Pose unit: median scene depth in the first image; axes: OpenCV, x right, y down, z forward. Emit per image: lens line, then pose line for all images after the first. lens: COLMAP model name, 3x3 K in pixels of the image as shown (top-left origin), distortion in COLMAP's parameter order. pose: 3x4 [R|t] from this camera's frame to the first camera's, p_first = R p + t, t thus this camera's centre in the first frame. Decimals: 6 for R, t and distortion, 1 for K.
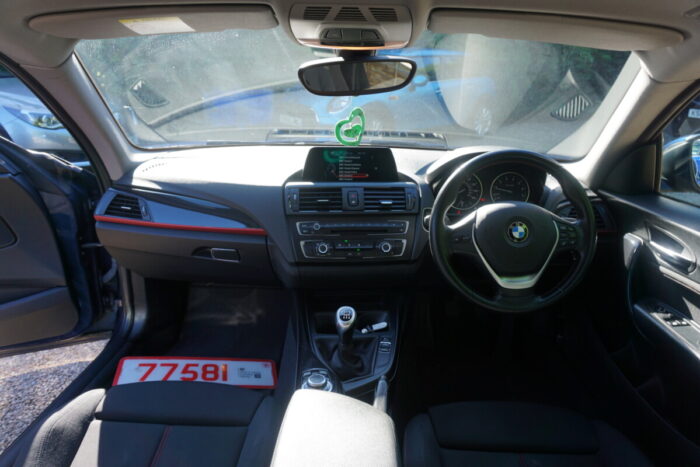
lens RADIAL K [[470.5, 0, 348.0], [0, 470.5, 228.9], [0, 0, 1]] dist [-0.035829, 0.029250]
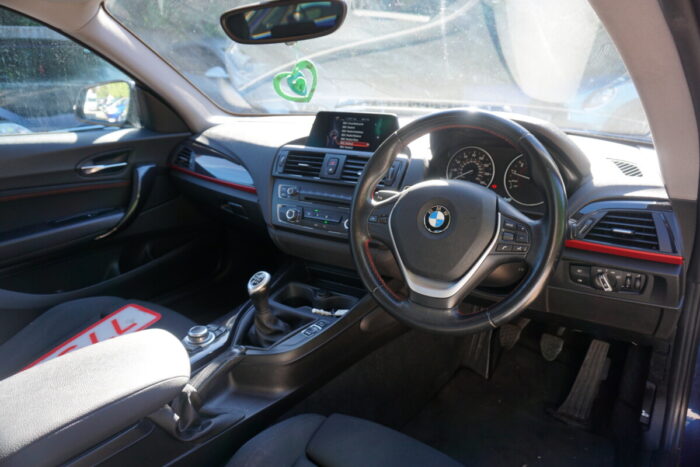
lens RADIAL K [[470.5, 0, 351.1], [0, 470.5, 232.8], [0, 0, 1]] dist [-0.035829, 0.029250]
pose [[0.821847, 0.162280, -0.546106, 0.557203], [-0.160341, 0.985711, 0.051611, 0.009701], [0.546679, 0.045146, 0.836124, 0.266088]]
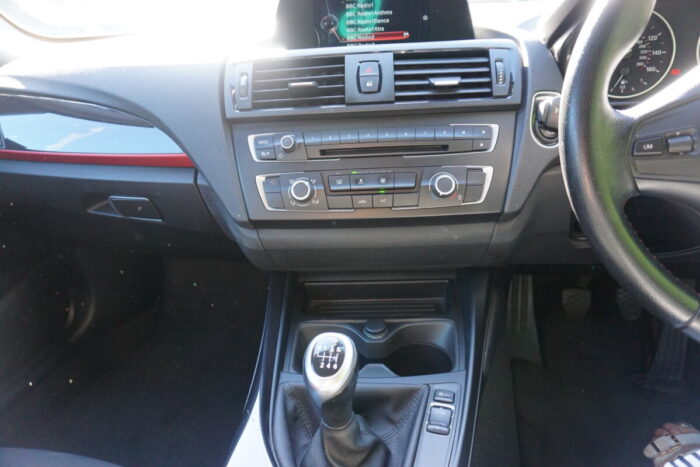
lens RADIAL K [[470.5, 0, 350.0], [0, 470.5, 231.6], [0, 0, 1]] dist [-0.035829, 0.029250]
pose [[0.984326, -0.010764, -0.176031, 0.069807], [0.025976, 0.996098, 0.084339, 0.043395], [0.174437, -0.087590, 0.980765, 0.547001]]
